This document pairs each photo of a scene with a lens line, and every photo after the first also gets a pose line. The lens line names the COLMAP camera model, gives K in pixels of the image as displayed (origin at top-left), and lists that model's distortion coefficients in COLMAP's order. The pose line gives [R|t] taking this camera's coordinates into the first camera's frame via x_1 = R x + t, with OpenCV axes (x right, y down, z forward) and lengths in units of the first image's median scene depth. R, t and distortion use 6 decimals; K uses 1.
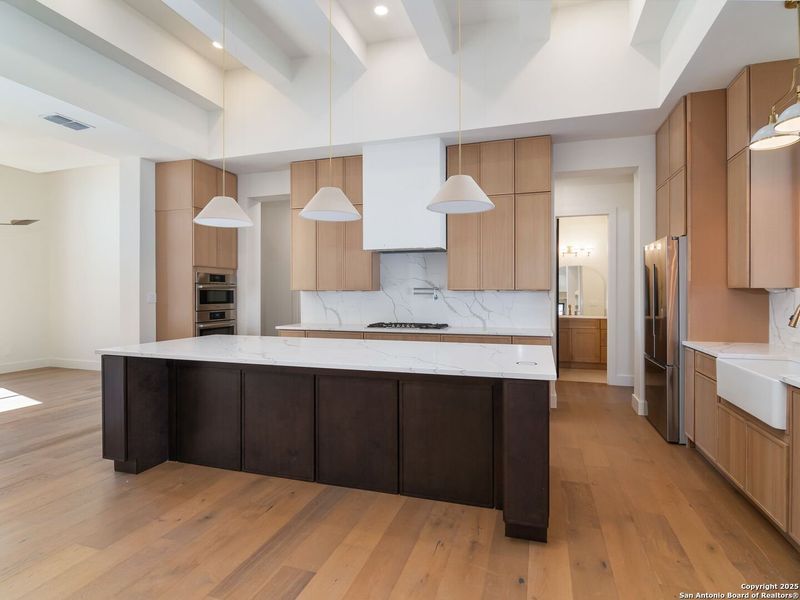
lens RADIAL K [[423.5, 0, 403.5], [0, 423.5, 296.3], [0, 0, 1]] dist [-0.011179, 0.000042]
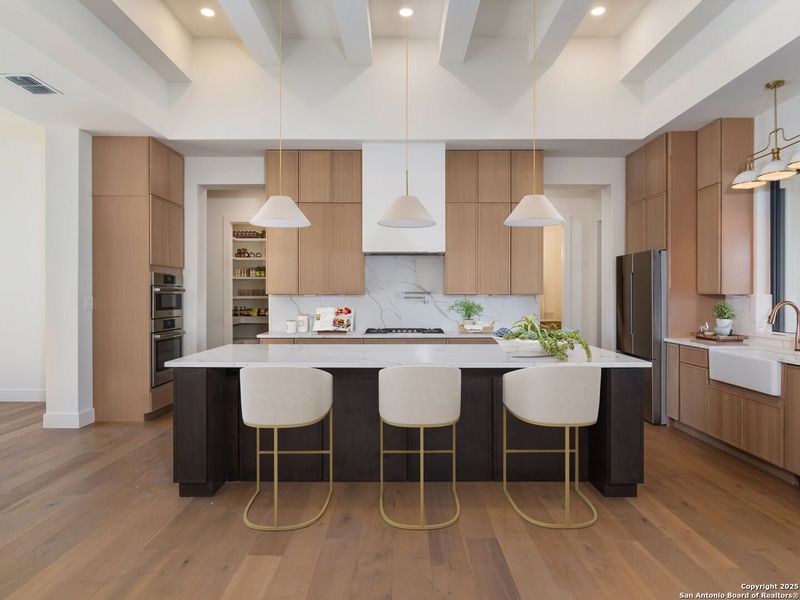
lens RADIAL K [[500.8, 0, 400.0], [0, 500.8, 300.0], [0, 0, 1]] dist [-0.002336, -0.002632]
pose [[0.955631, -0.002162, 0.294557, -0.351180], [0.001209, 0.999993, 0.003418, -0.005764], [-0.294562, -0.002911, 0.955628, -0.101368]]
